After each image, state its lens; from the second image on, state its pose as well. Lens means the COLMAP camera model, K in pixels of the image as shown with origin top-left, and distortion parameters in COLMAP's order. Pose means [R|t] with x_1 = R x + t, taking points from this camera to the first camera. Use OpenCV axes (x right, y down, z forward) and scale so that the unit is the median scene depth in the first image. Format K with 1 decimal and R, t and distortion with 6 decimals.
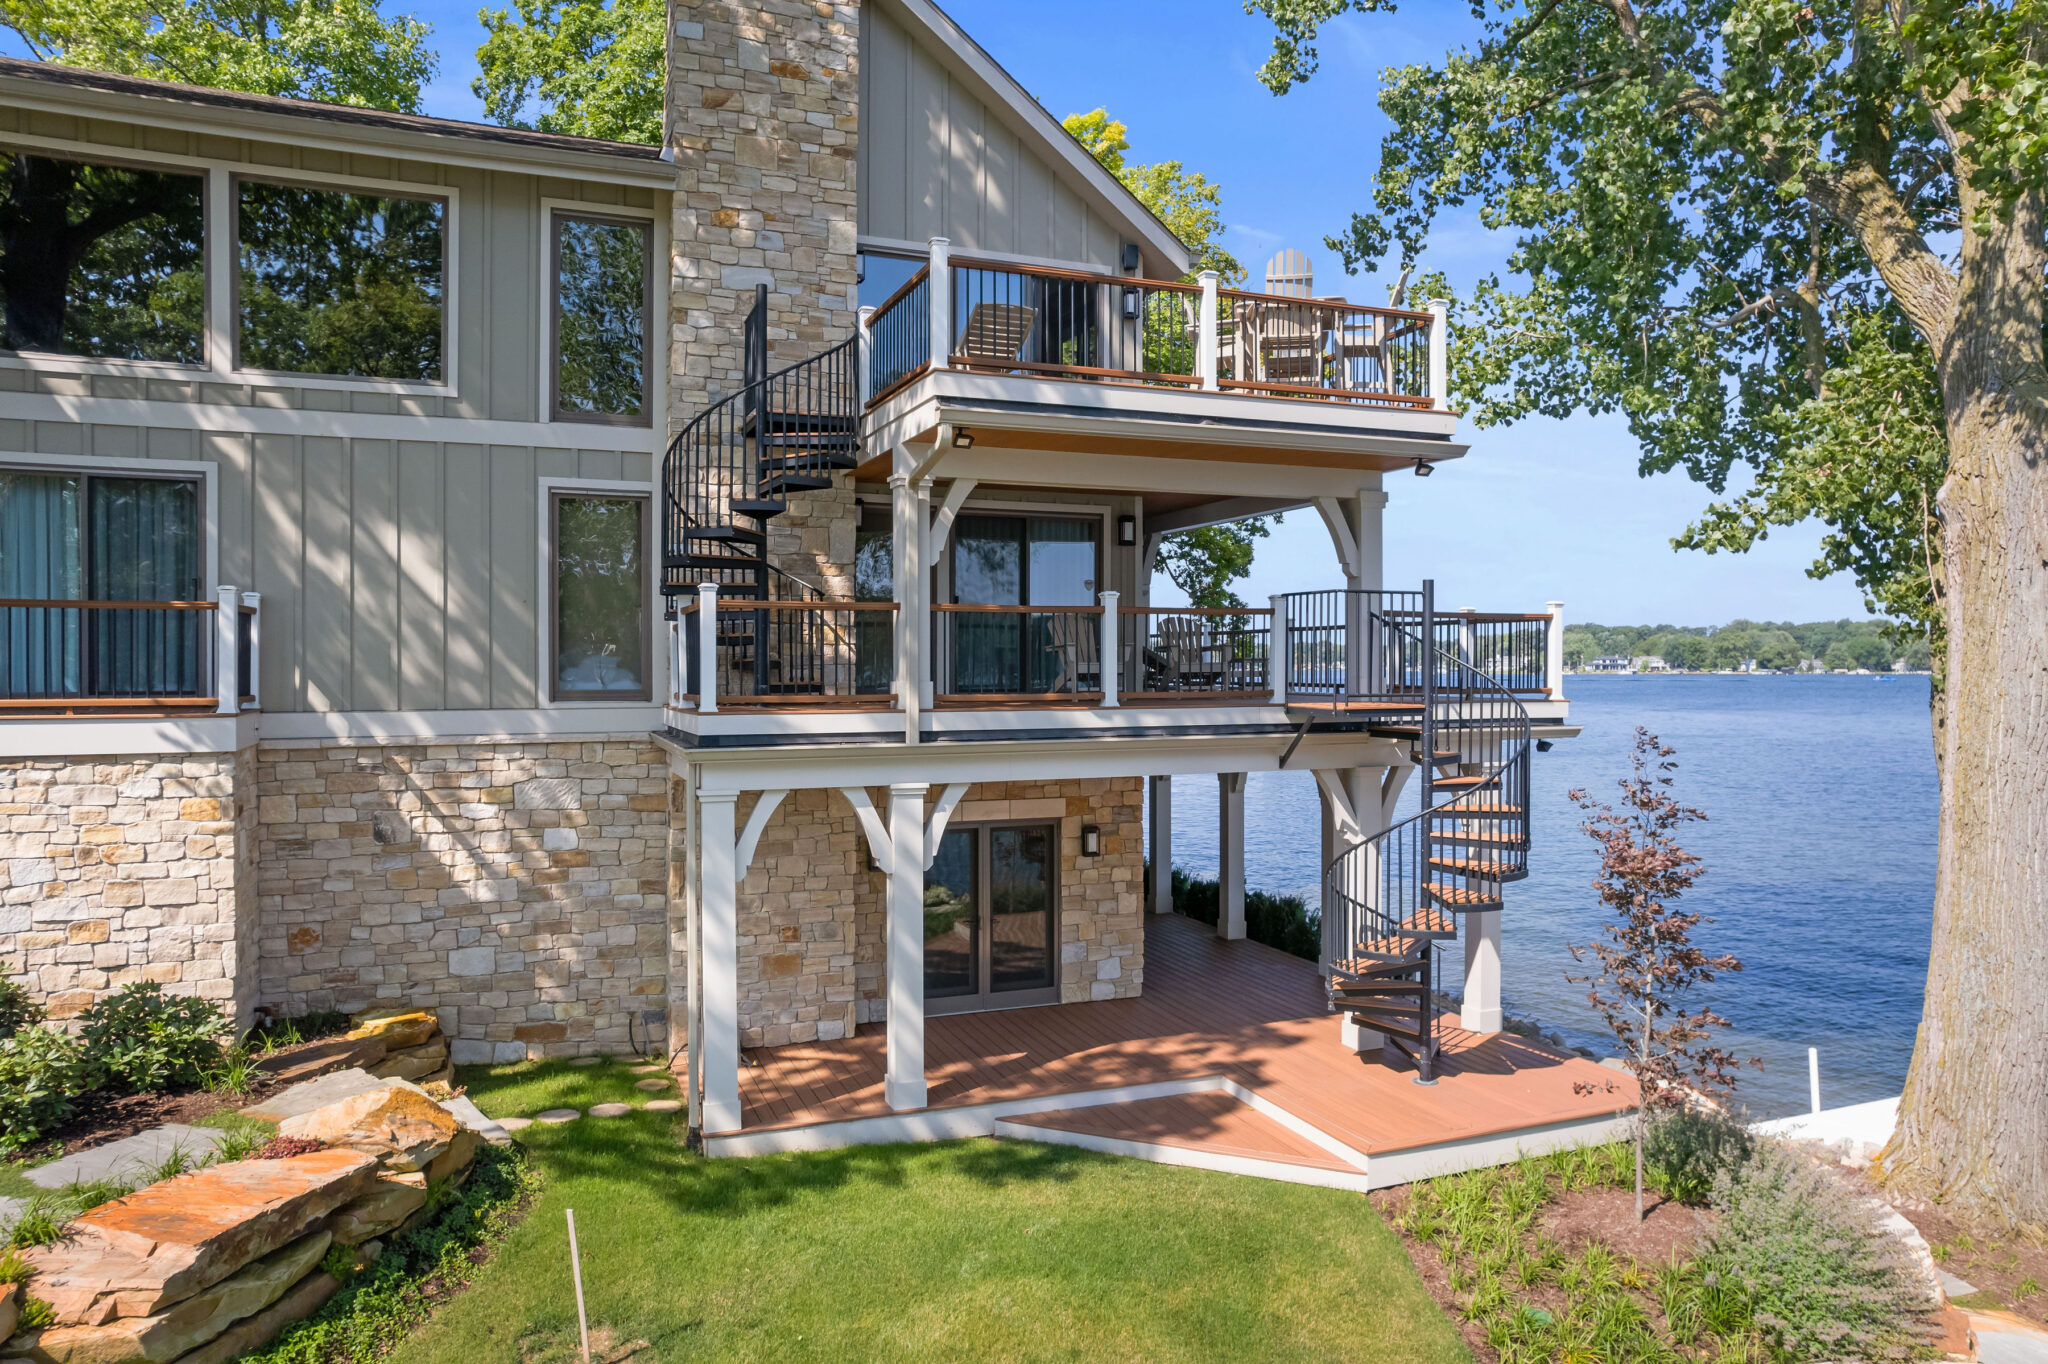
lens RADIAL K [[1319.6, 0, 1024.0], [0, 1319.6, 682.0], [0, 0, 1]] dist [-0.077522, 0.067435]
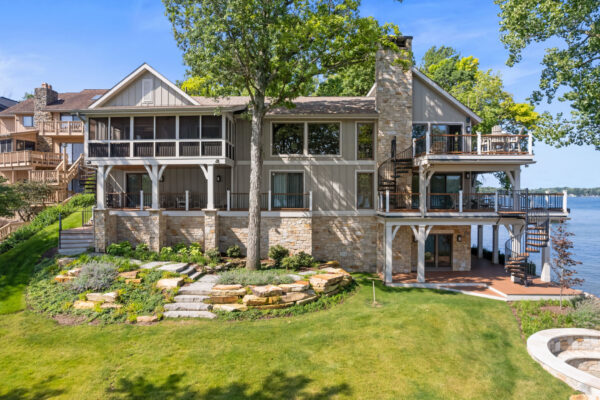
lens RADIAL K [[392.0, 0, 300.1], [0, 392.0, 198.6], [0, 0, 1]] dist [-0.079276, 0.067210]
pose [[0.927392, 0.004945, -0.374059, 0.047695], [-0.006452, 0.999975, -0.002776, -0.026271], [0.374036, 0.004988, 0.927401, -0.696695]]
